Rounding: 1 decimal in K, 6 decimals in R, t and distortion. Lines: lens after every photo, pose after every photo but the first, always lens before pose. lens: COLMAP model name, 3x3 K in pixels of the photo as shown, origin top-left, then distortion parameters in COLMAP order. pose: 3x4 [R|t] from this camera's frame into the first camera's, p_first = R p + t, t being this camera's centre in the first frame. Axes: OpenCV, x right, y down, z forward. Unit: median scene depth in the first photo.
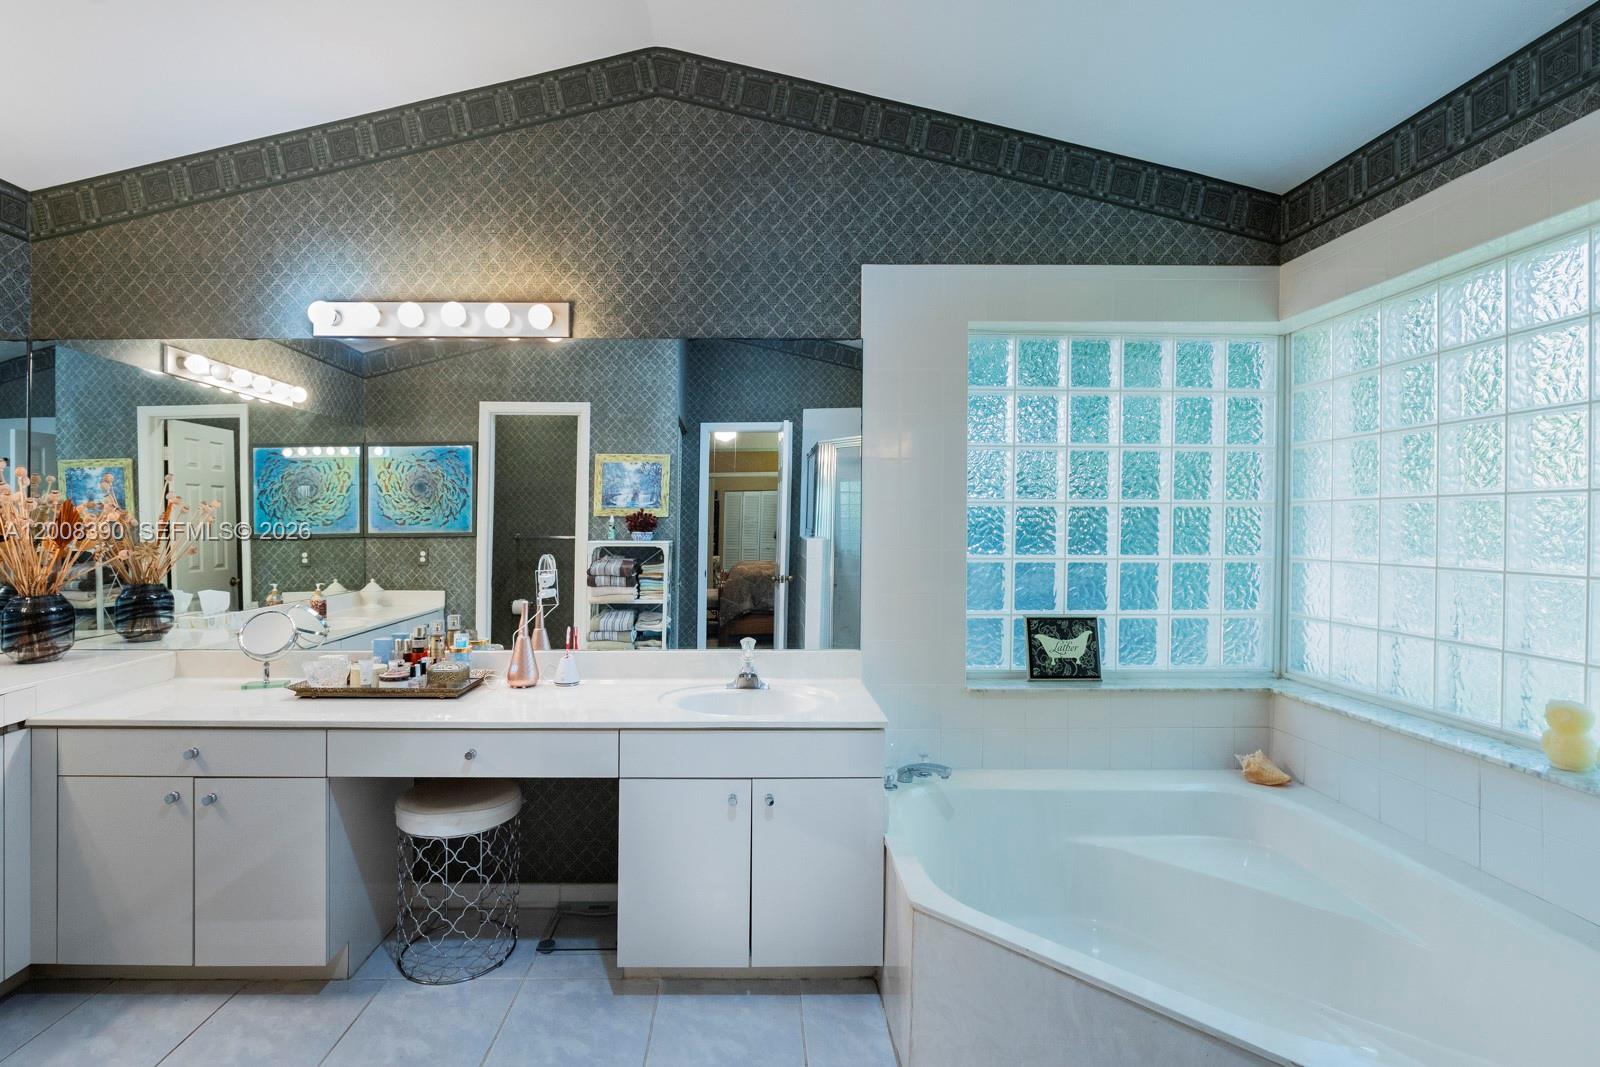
lens RADIAL K [[778.0, 0, 797.1], [0, 778.0, 532.8], [0, 0, 1]] dist [-0.025069, 0.004385]
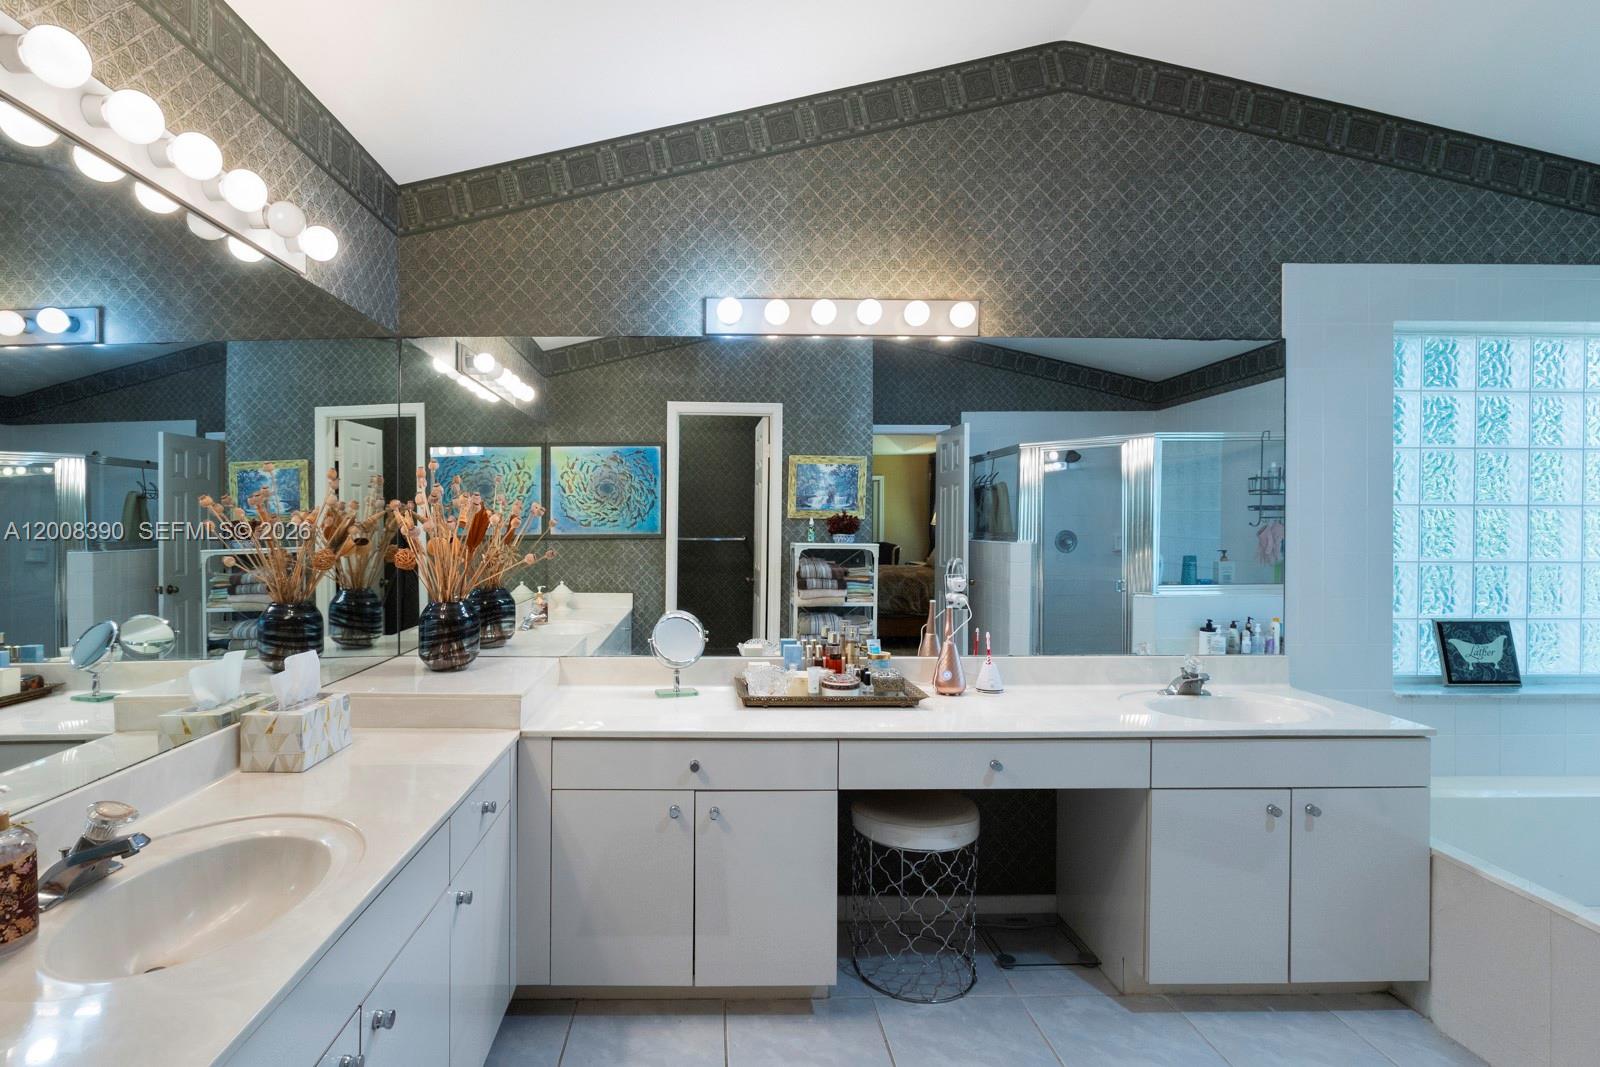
lens RADIAL K [[778.0, 0, 788.1], [0, 778.0, 529.7], [0, 0, 1]] dist [-0.025069, 0.004385]
pose [[0.999947, 0.000291, -0.010338, -0.522131], [-0.000346, 0.999986, -0.005292, -0.002579], [0.010336, 0.005295, 0.999933, 0.020022]]
